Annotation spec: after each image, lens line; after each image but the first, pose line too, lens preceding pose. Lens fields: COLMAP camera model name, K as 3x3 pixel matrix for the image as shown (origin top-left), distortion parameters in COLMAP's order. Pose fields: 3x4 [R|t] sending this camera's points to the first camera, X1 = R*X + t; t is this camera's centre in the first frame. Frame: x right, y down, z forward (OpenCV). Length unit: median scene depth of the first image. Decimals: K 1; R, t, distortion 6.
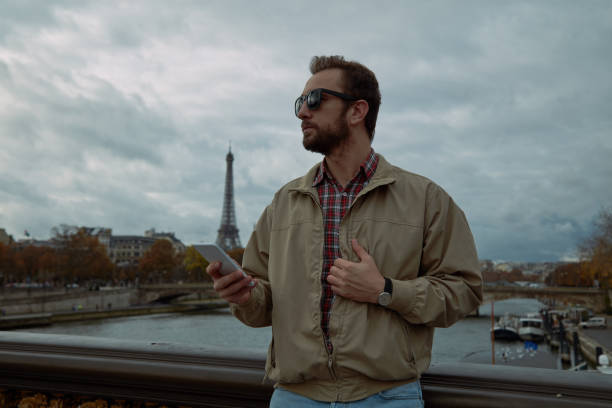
lens RADIAL K [[699.3, 0, 309.8], [0, 699.3, 205.4], [0, 0, 1]] dist [-0.003748, 0.210960]
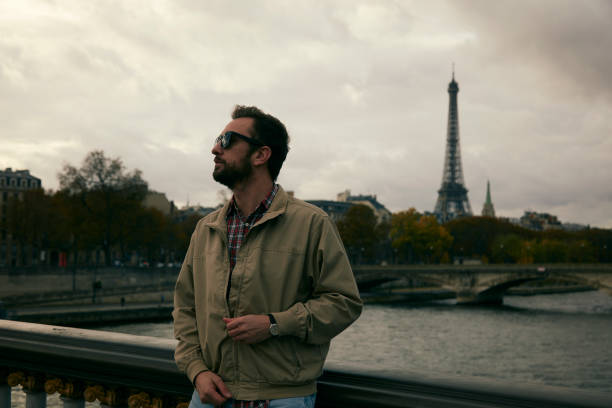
lens RADIAL K [[1074.2, 0, 306.0], [0, 1074.2, 204.0], [0, 0, 1]] dist [-0.010590, 0.023620]
pose [[0.949309, -0.008046, -0.314241, 0.090165], [0.027244, 0.998017, 0.056749, -0.017754], [0.313161, -0.062434, 0.947646, -0.086033]]
